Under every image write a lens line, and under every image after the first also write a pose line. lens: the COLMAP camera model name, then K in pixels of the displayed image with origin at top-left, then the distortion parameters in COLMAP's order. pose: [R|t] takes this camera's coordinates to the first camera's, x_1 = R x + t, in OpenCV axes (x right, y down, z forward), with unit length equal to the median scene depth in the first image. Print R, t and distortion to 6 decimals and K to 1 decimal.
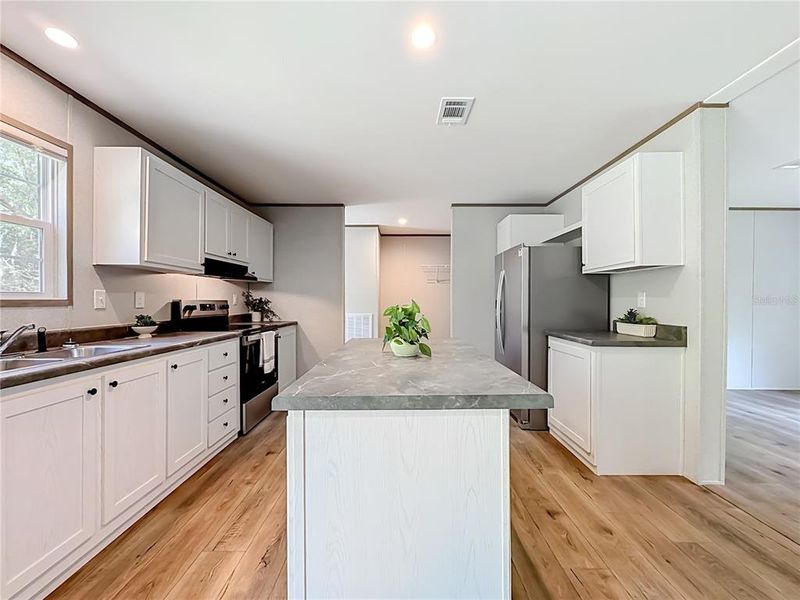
lens RADIAL K [[321.5, 0, 398.7], [0, 321.5, 300.7], [0, 0, 1]] dist [-0.004195, 0.000706]
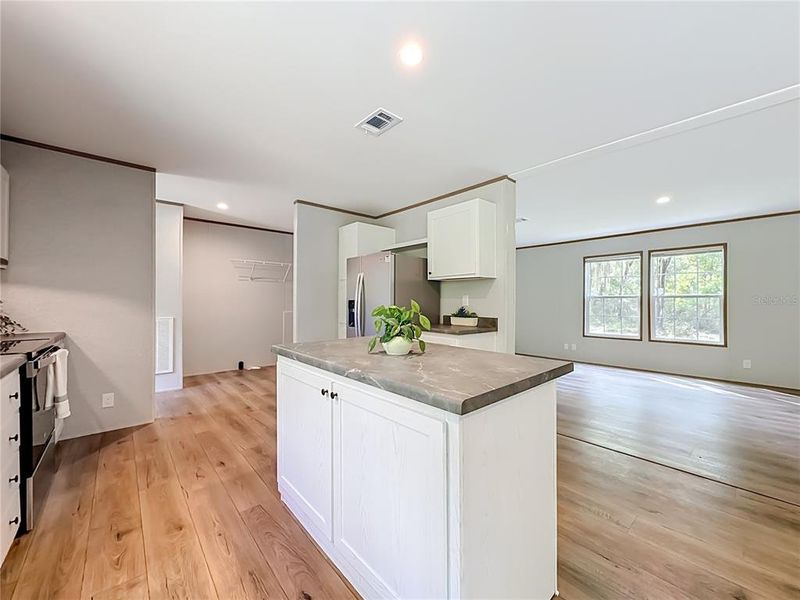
lens RADIAL K [[321.5, 0, 398.0], [0, 321.5, 298.9], [0, 0, 1]] dist [-0.004195, 0.000706]
pose [[0.748524, 0.006134, 0.663079, -0.433760], [-0.002961, 0.999978, -0.005907, -0.000367], [-0.663101, 0.002458, 0.748526, 0.148243]]
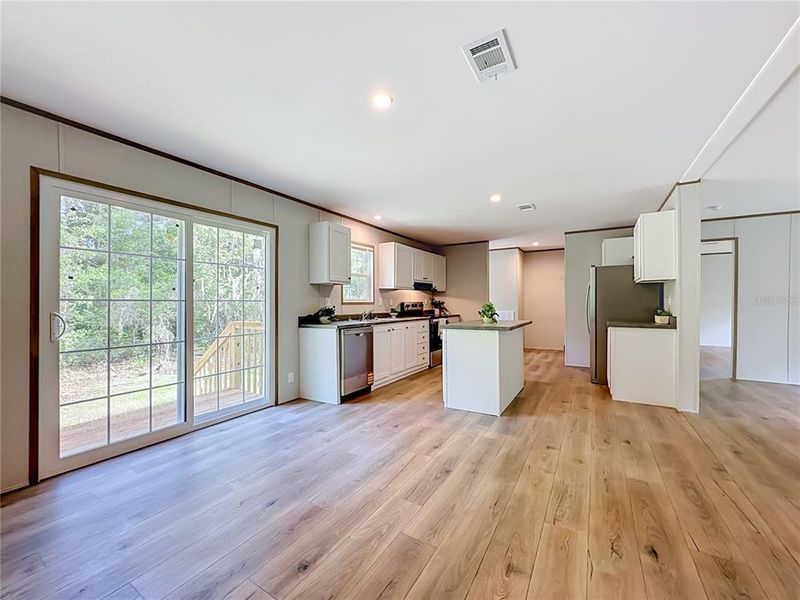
lens RADIAL K [[321.5, 0, 398.2], [0, 321.5, 303.6], [0, 0, 1]] dist [-0.004195, 0.000706]
pose [[0.855474, -0.003050, -0.517836, 0.479614], [0.005301, 0.999982, 0.002867, 0.002328], [0.517818, -0.005197, 0.855475, -1.030789]]
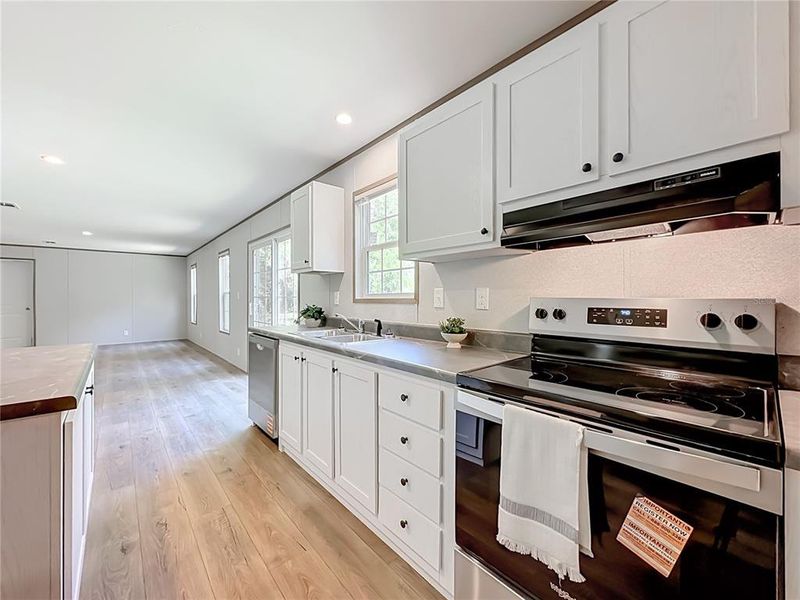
lens RADIAL K [[321.5, 0, 394.7], [0, 321.5, 297.0], [0, 0, 1]] dist [-0.004195, 0.000706]
pose [[-0.750605, -0.002077, -0.660748, -0.170642], [0.000428, 0.999993, -0.003630, -0.003582], [0.660751, -0.003007, -0.750599, 1.482670]]
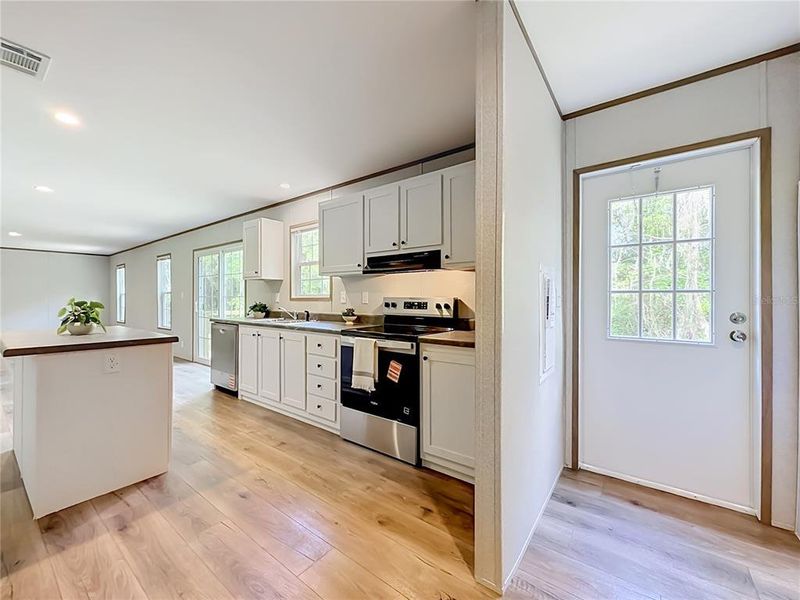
lens RADIAL K [[321.5, 0, 396.1], [0, 321.5, 299.8], [0, 0, 1]] dist [-0.004195, 0.000706]
pose [[-0.594904, 0.002816, -0.803792, 0.227768], [-0.001371, 0.999989, 0.004518, -0.000114], [0.803795, 0.003790, -0.594894, 2.004174]]
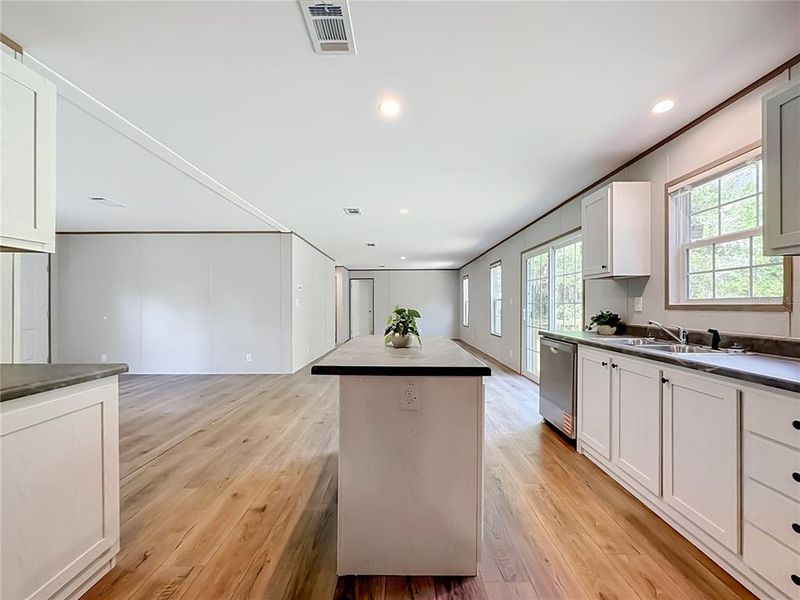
lens RADIAL K [[321.5, 0, 400.9], [0, 321.5, 304.2], [0, 0, 1]] dist [-0.004195, 0.000706]
pose [[-0.999992, -0.001199, -0.003884, 0.022341], [-0.001194, 0.999998, -0.001405, -0.001454], [0.003885, -0.001400, -0.999991, 1.526333]]
